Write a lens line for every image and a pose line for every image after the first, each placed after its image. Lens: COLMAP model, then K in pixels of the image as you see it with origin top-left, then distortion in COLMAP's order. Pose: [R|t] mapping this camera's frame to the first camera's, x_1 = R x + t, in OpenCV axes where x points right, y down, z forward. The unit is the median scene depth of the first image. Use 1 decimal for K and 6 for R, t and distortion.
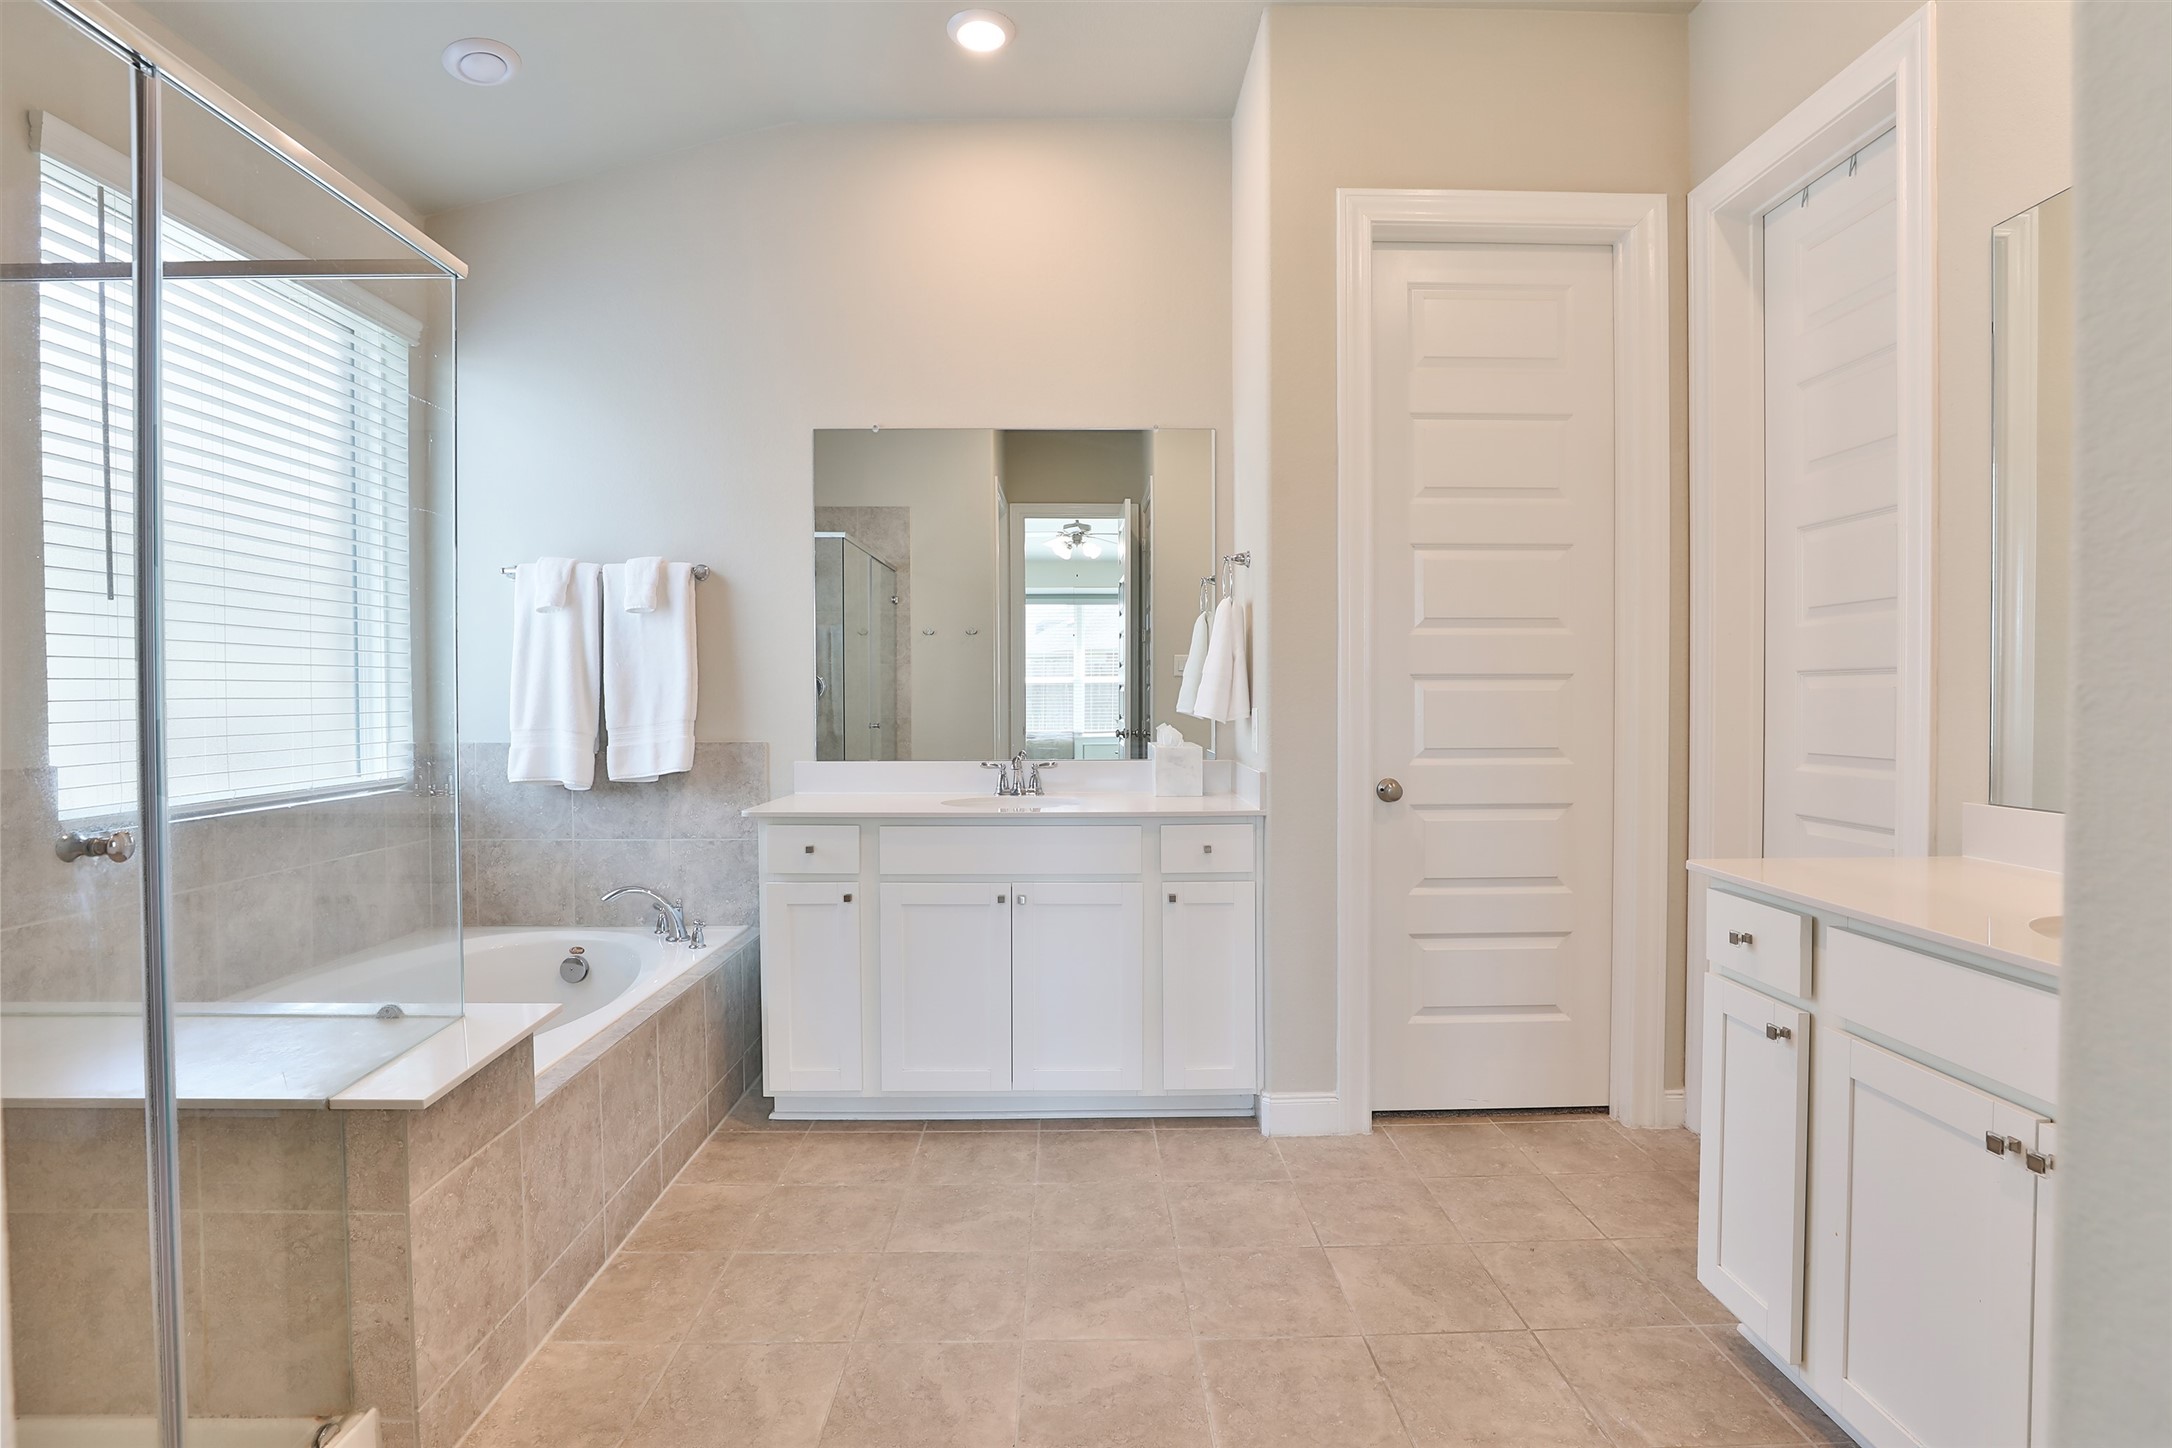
lens RADIAL K [[1048.1, 0, 1093.3], [0, 1048.1, 724.0], [0, 0, 1]] dist [-0.044486, 0.012478]
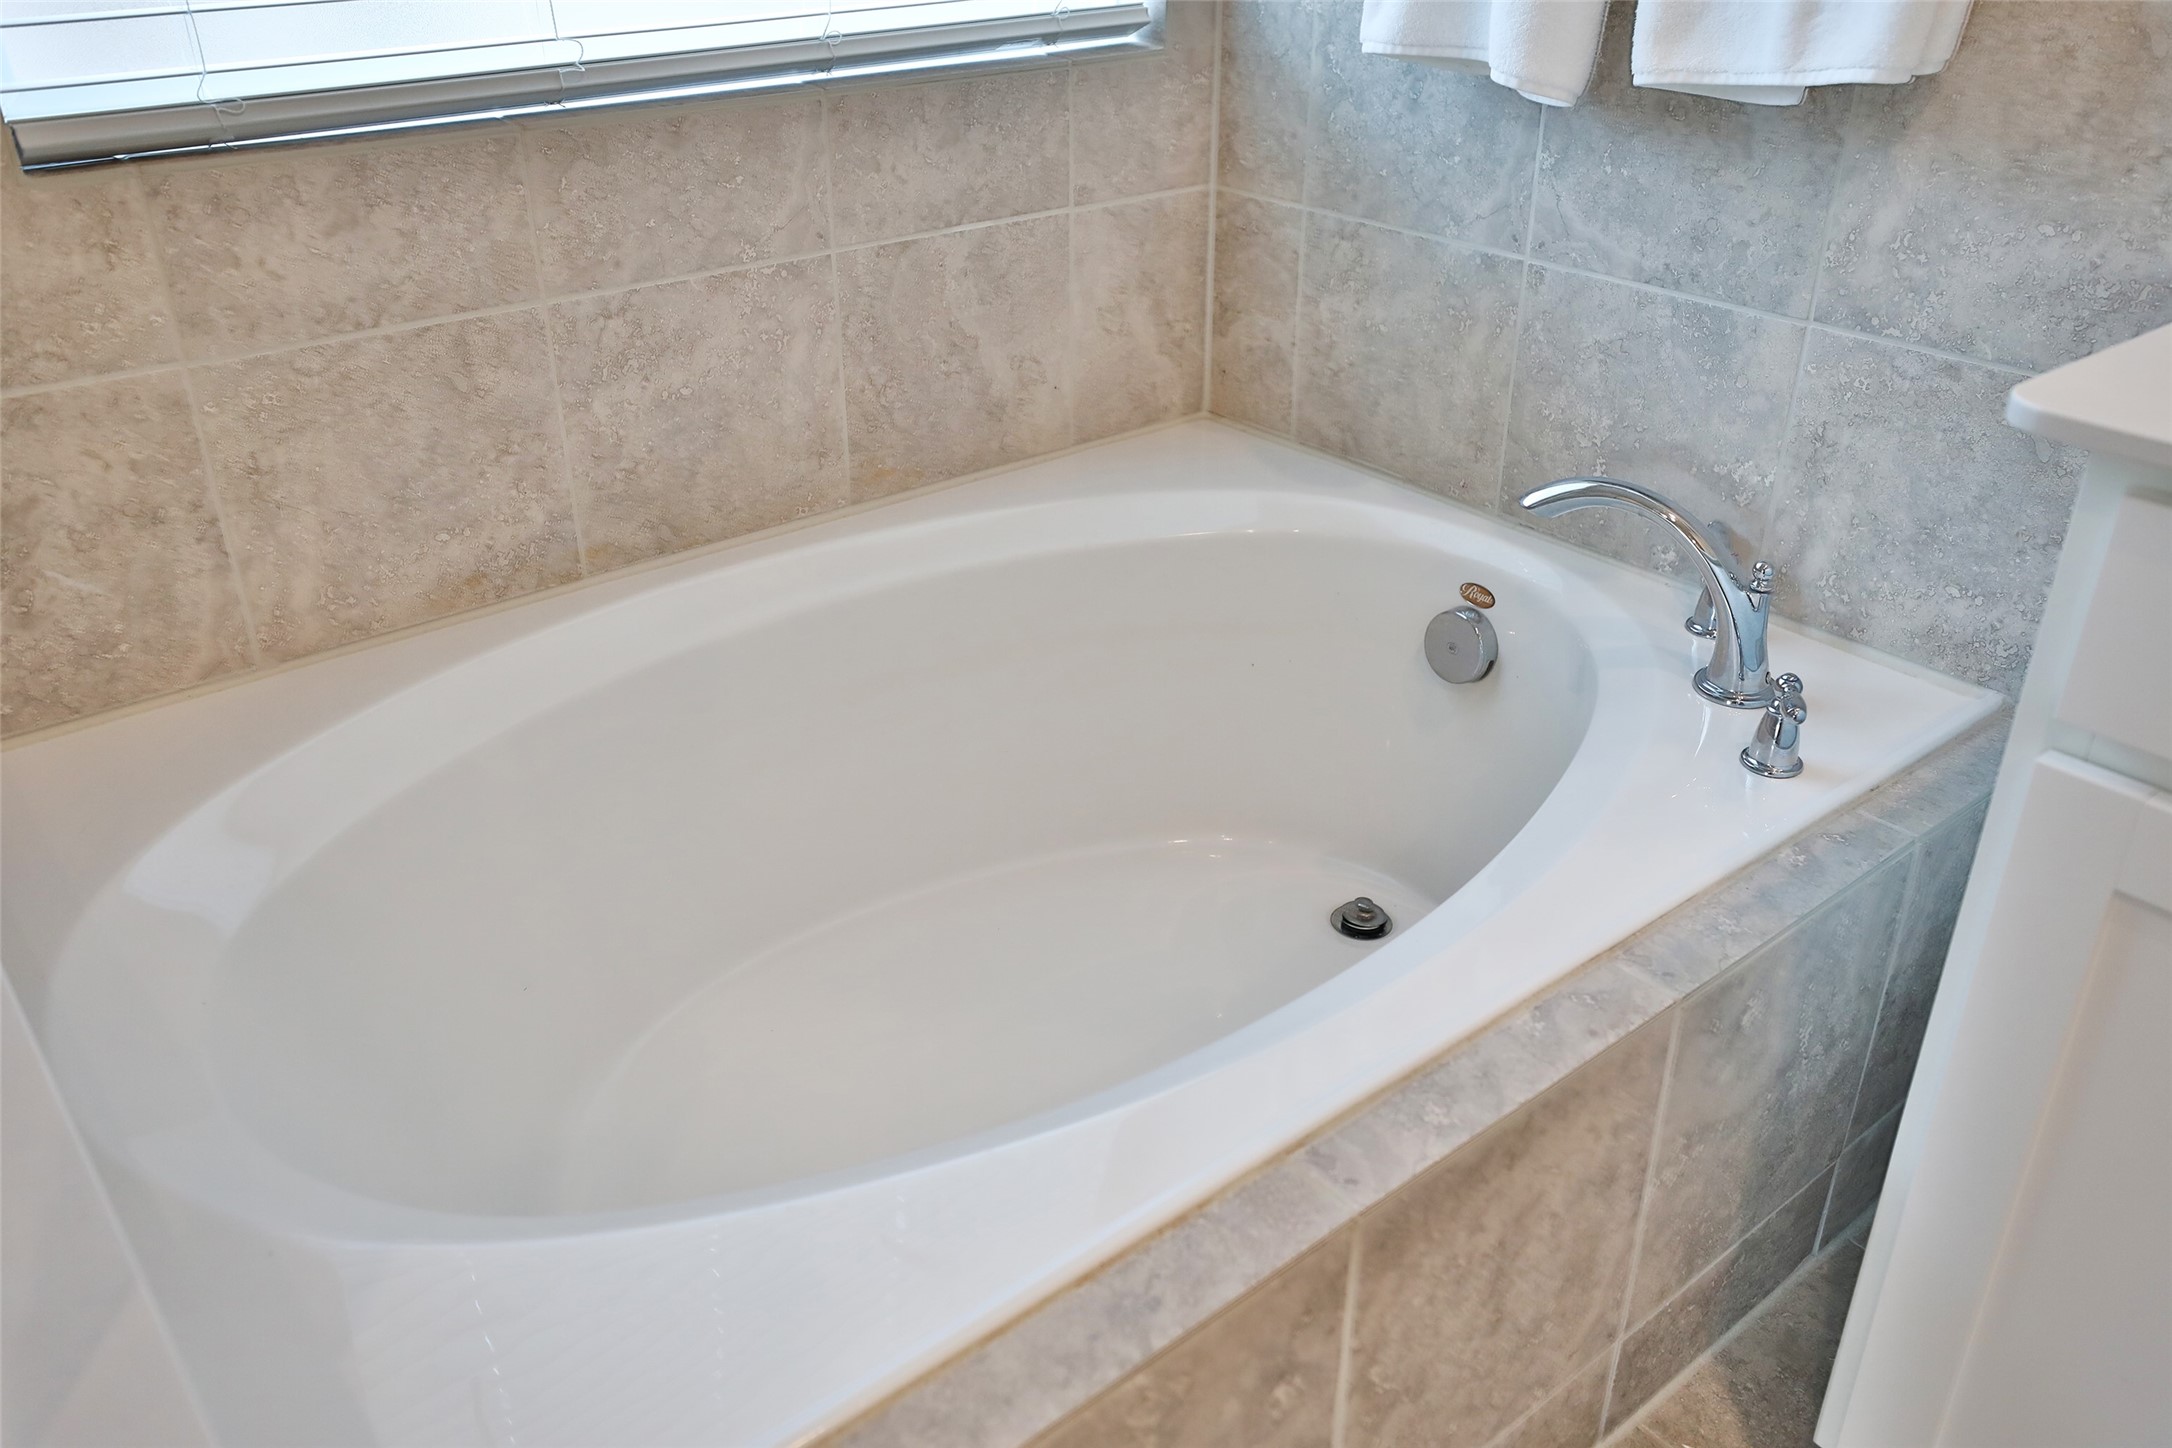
lens RADIAL K [[1721.1, 0, 1094.5], [0, 1721.1, 726.1], [0, 0, 1]] dist [-0.004876, 0.007418]
pose [[0.621560, 0.379097, -0.685528, -0.174005], [-0.019694, 0.882390, 0.470106, -0.007694], [0.783119, -0.278698, 0.555924, 0.581280]]
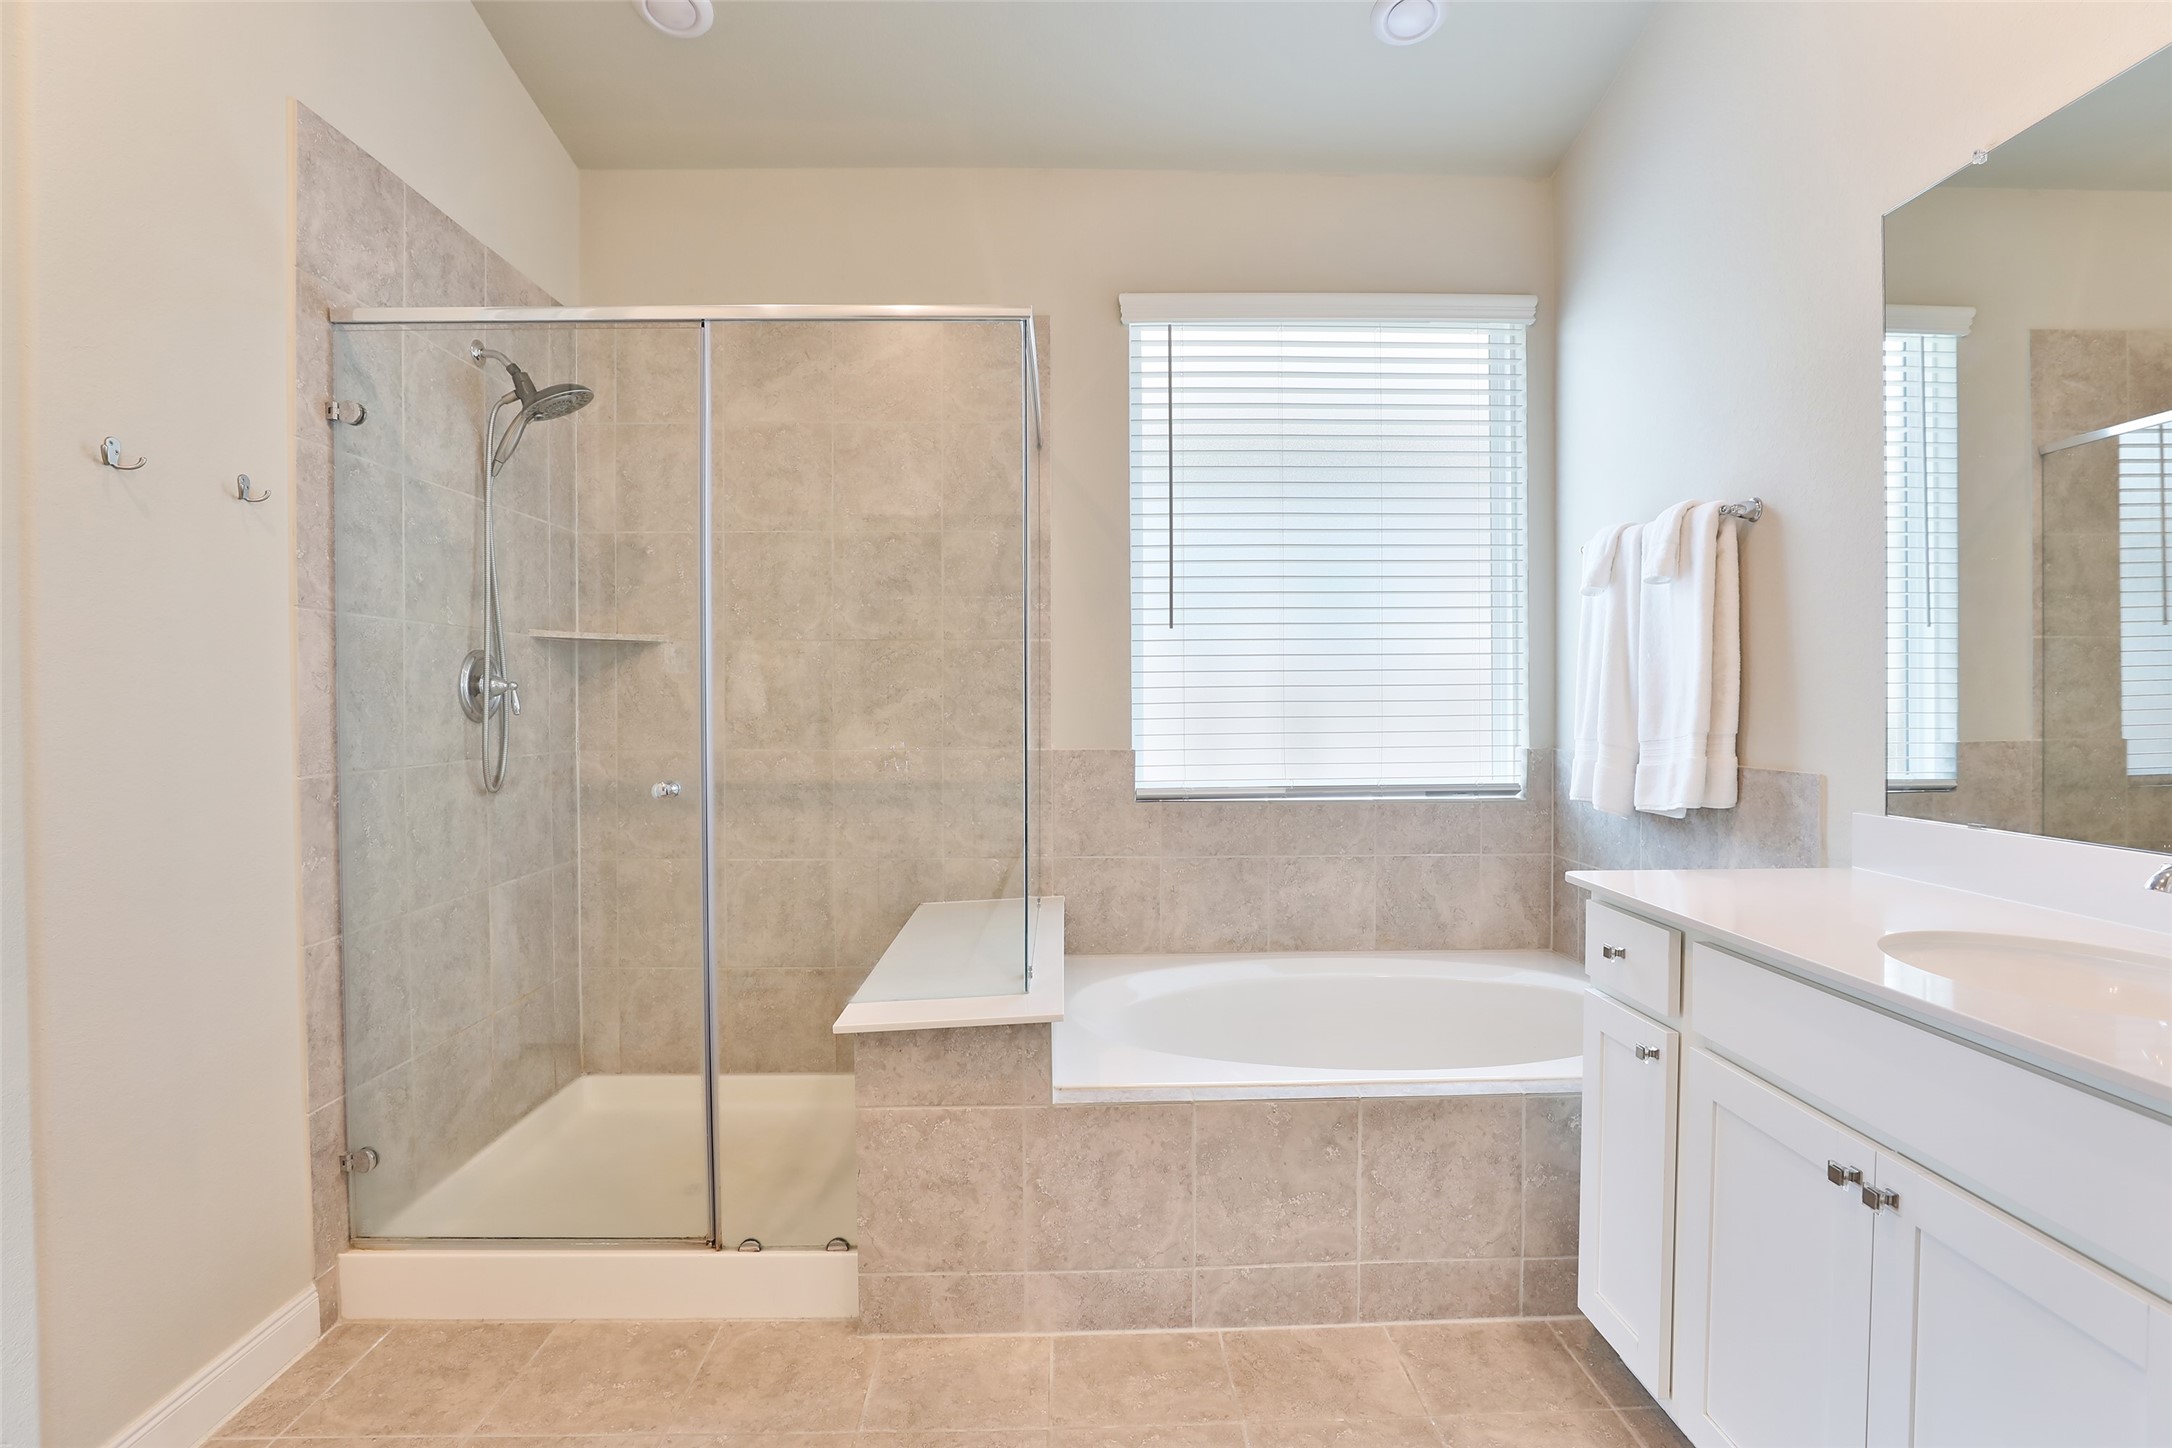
lens RADIAL K [[1048.1, 0, 1090.6], [0, 1048.1, 716.1], [0, 0, 1]] dist [-0.044486, 0.012478]
pose [[0.006372, 0.016965, -0.999836, 0.282489], [-0.019968, 0.999659, 0.016835, -0.018460], [0.999780, 0.019857, 0.006709, 0.597127]]
